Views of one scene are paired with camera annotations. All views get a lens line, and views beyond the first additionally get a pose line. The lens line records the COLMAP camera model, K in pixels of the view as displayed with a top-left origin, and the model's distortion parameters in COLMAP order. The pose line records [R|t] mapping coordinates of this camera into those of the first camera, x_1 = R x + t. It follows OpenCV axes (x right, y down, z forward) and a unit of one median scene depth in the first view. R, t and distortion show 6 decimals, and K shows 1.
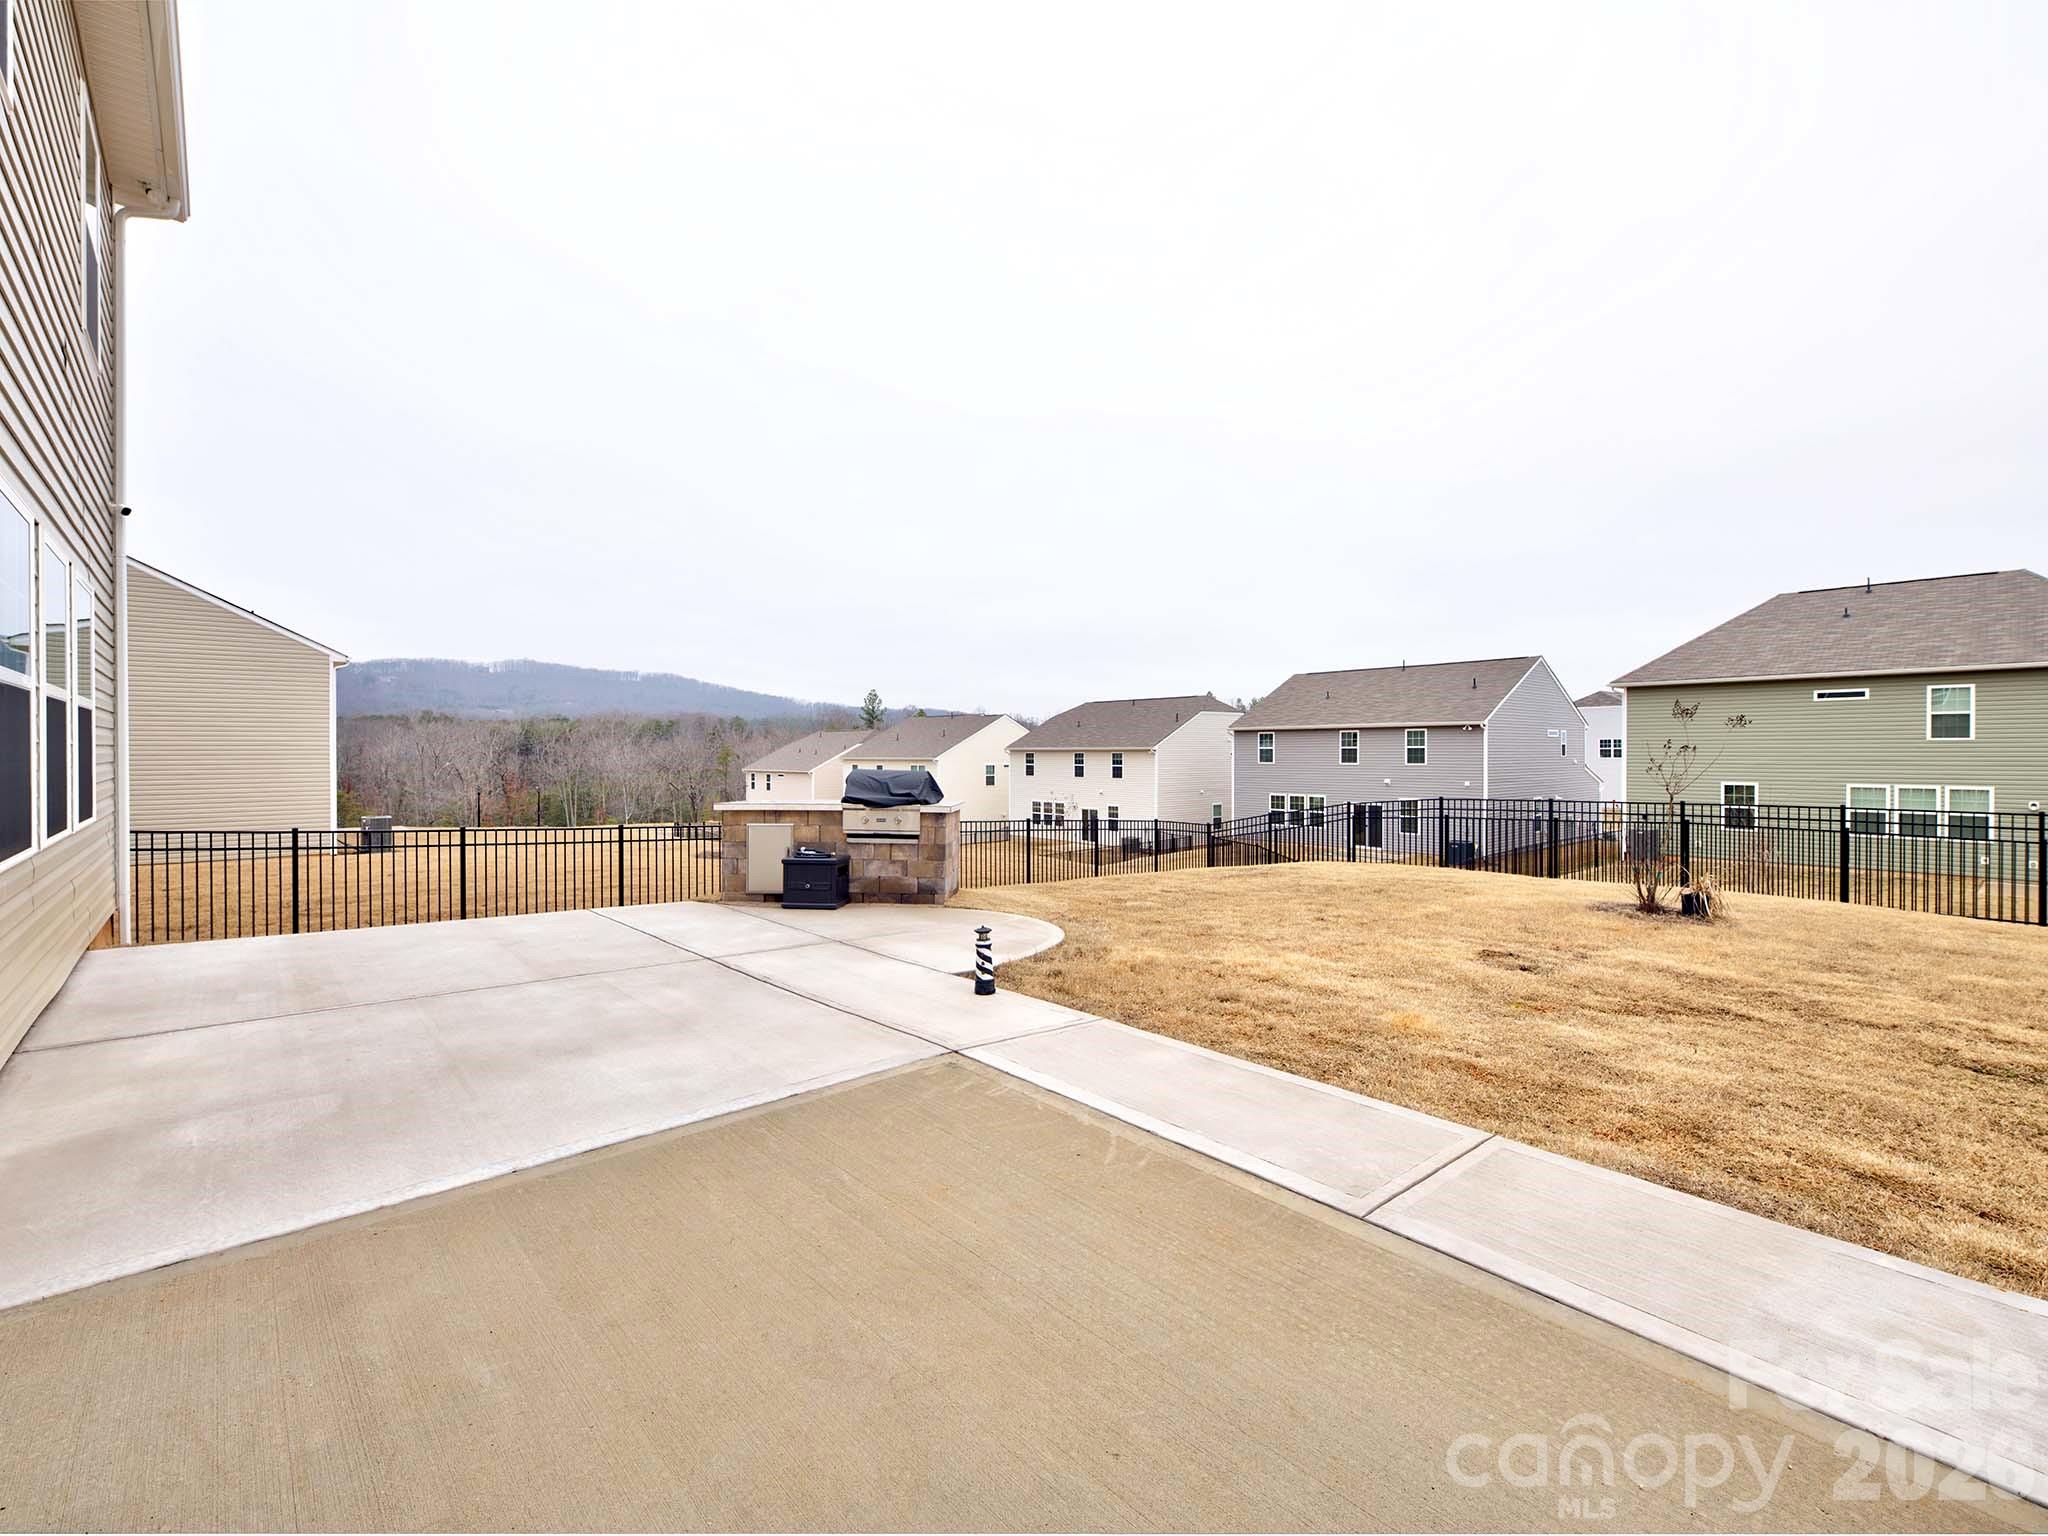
lens RADIAL K [[892.5, 0, 1034.1], [0, 892.5, 763.1], [0, 0, 1]] dist [0.004549, -0.003121]
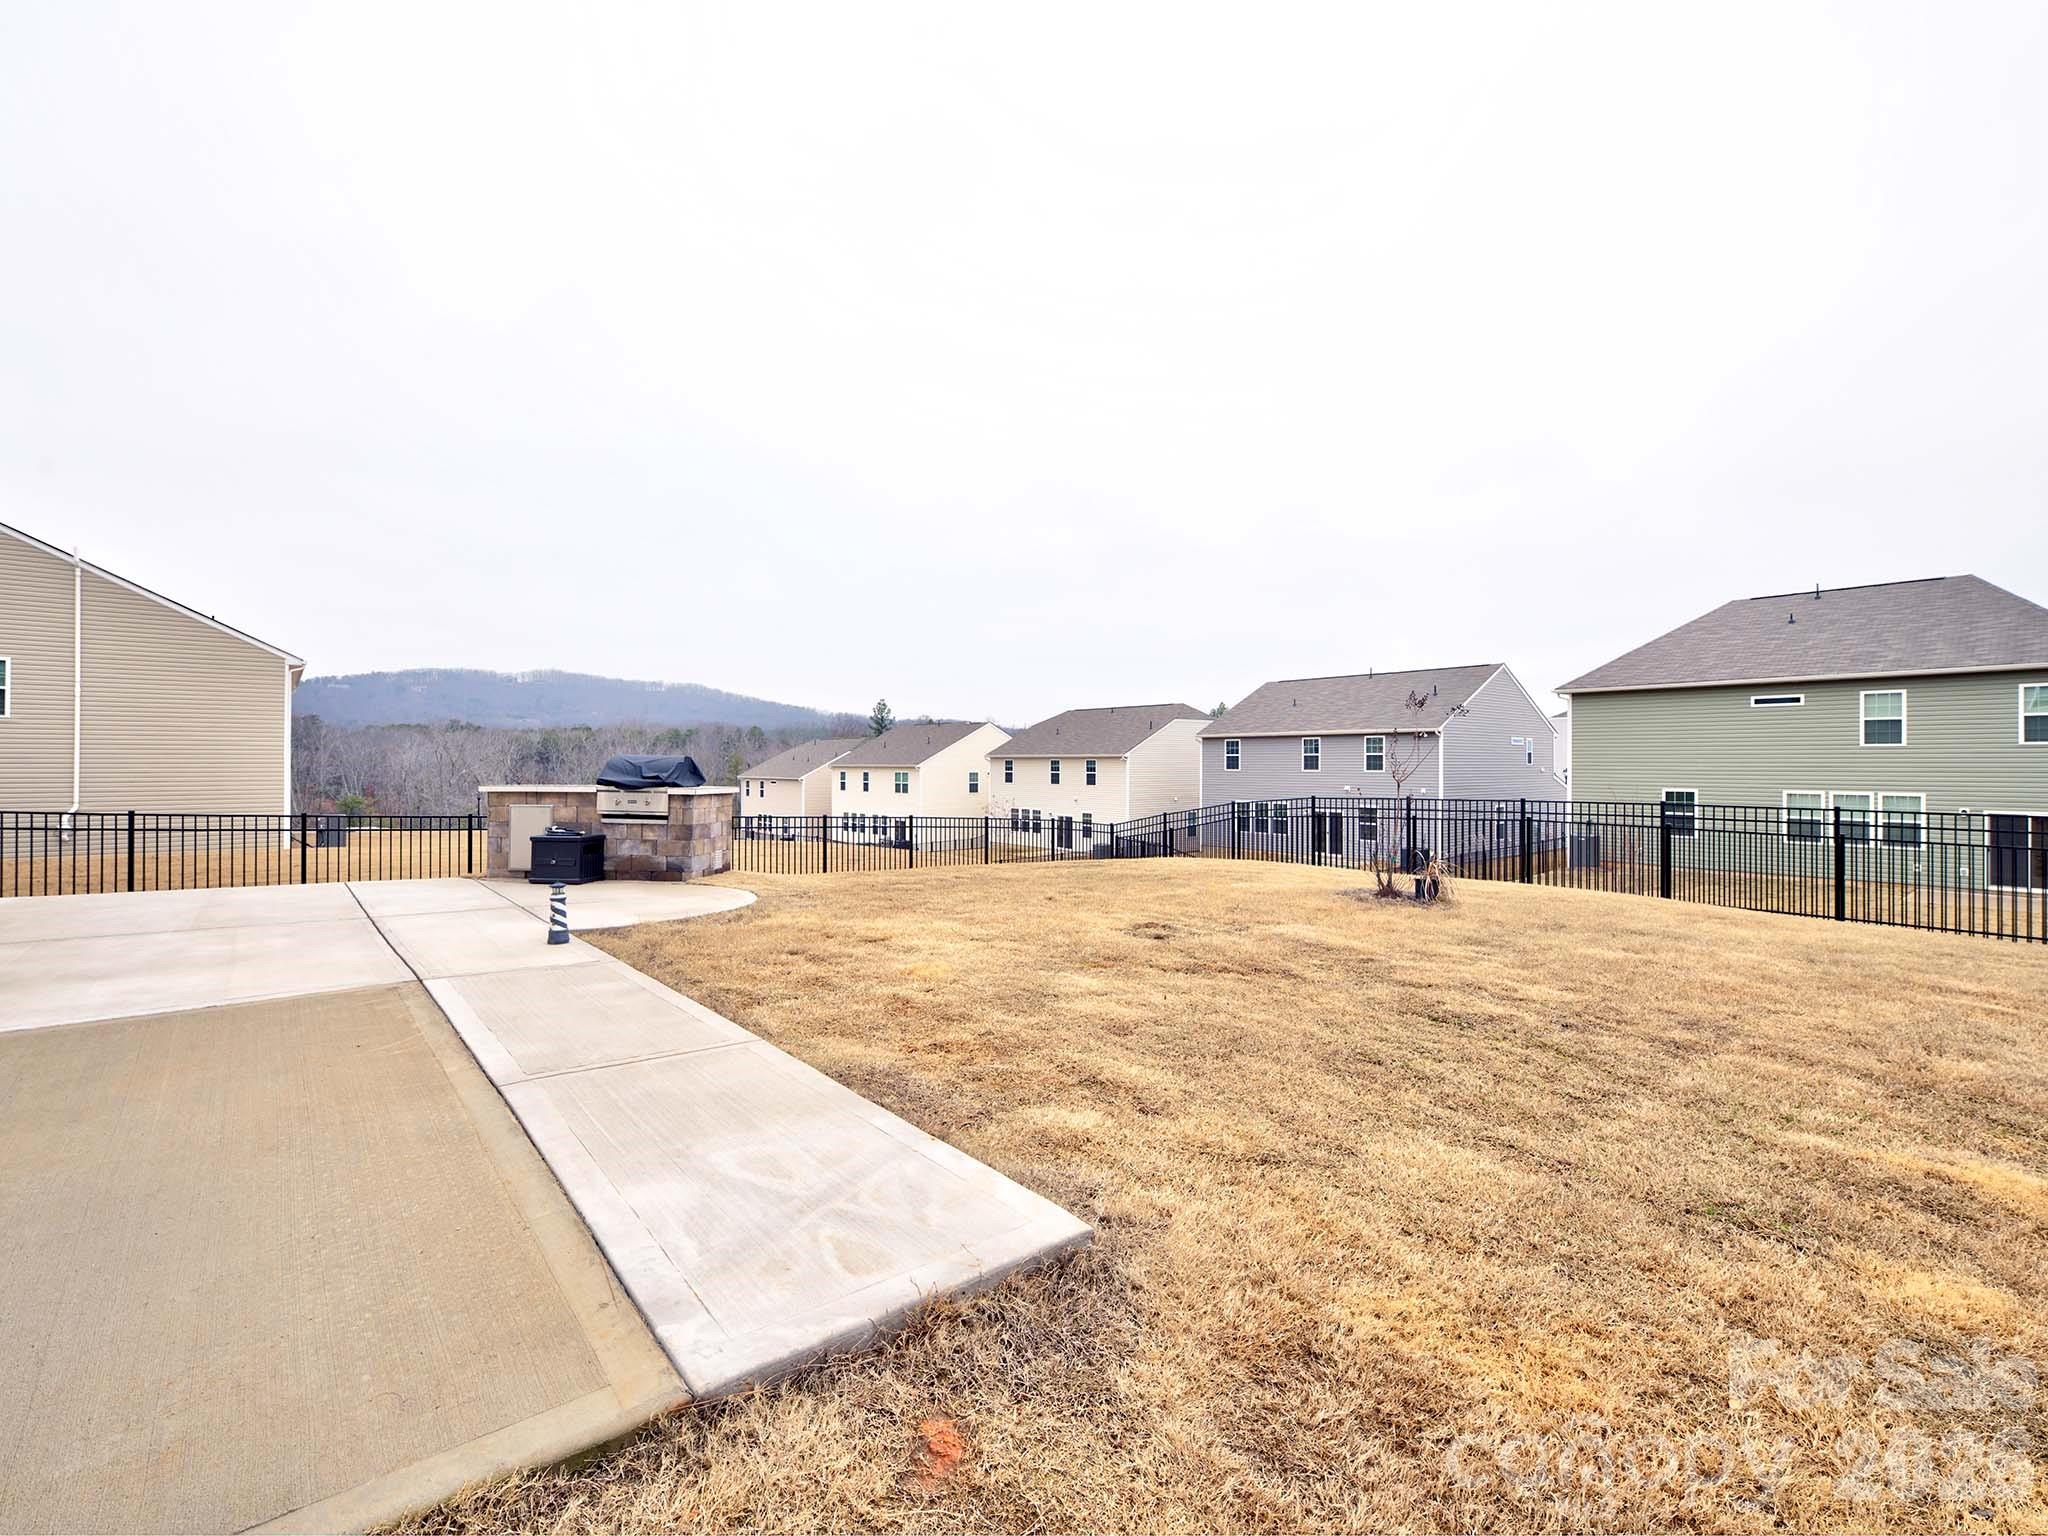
lens RADIAL K [[892.5, 0, 1033.8], [0, 892.5, 766.2], [0, 0, 1]] dist [0.004549, -0.003121]
pose [[0.999696, 0.004030, -0.024333, 0.093587], [-0.004245, 0.999952, -0.008793, 0.008261], [0.024296, 0.008894, 0.999665, -0.013350]]
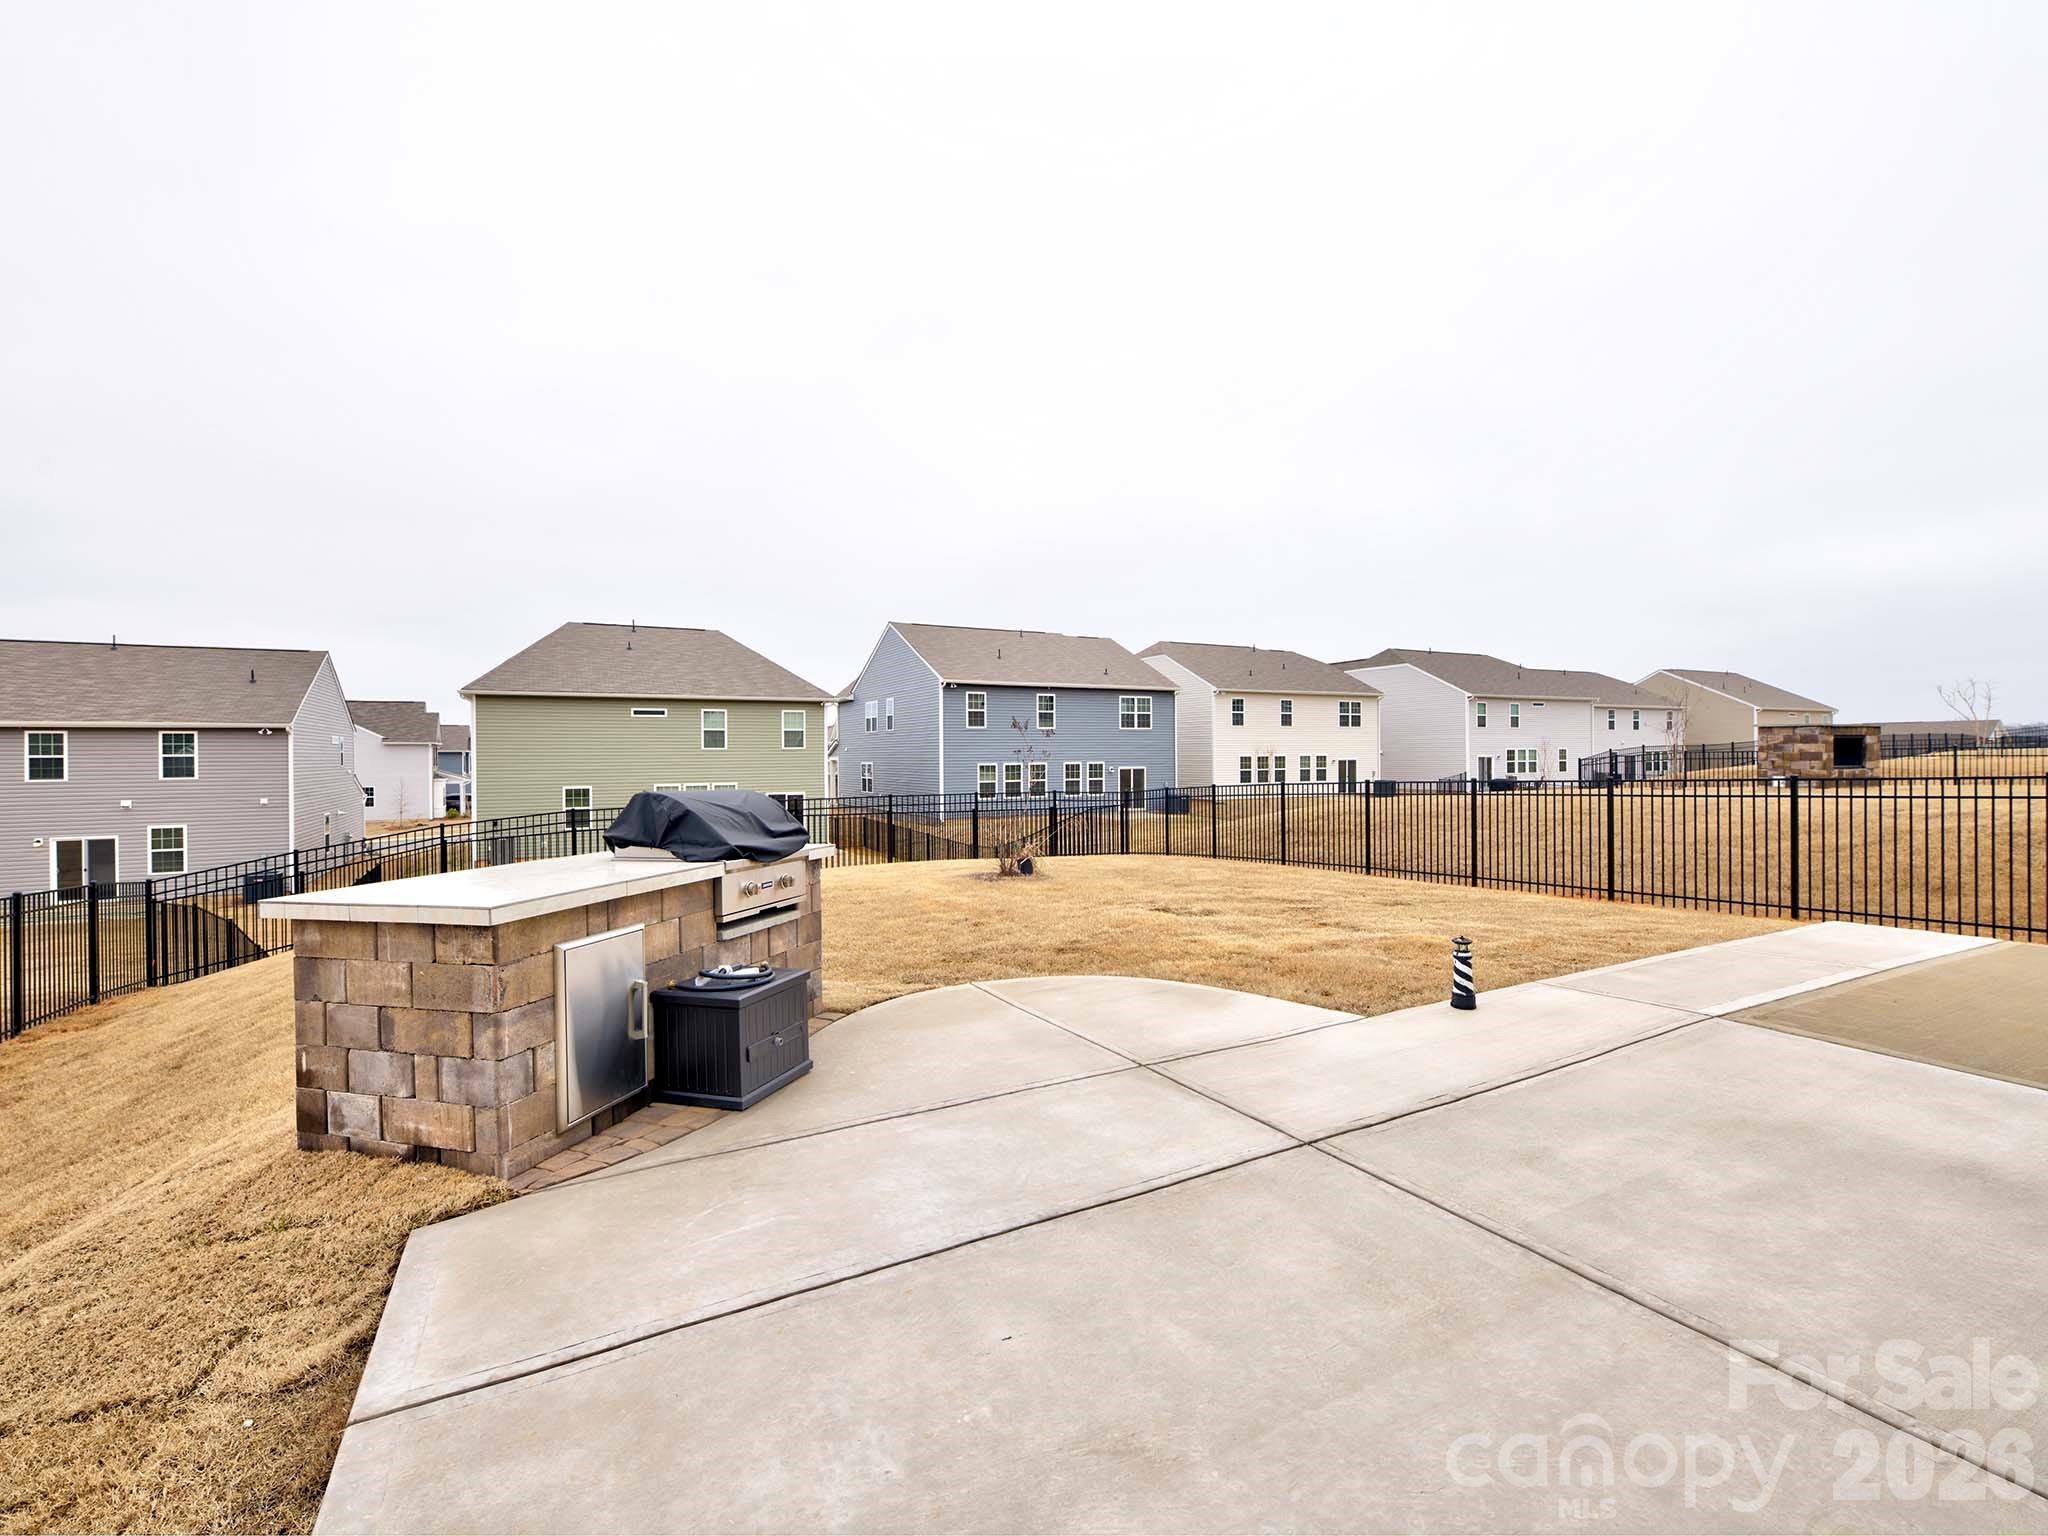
lens RADIAL K [[892.5, 0, 1012.6], [0, 892.5, 762.3], [0, 0, 1]] dist [0.004549, -0.003121]
pose [[0.227614, -0.008490, 0.973714, -0.181222], [0.020830, 0.999776, 0.003848, -0.001324], [-0.973529, 0.019407, 0.227740, 0.211646]]
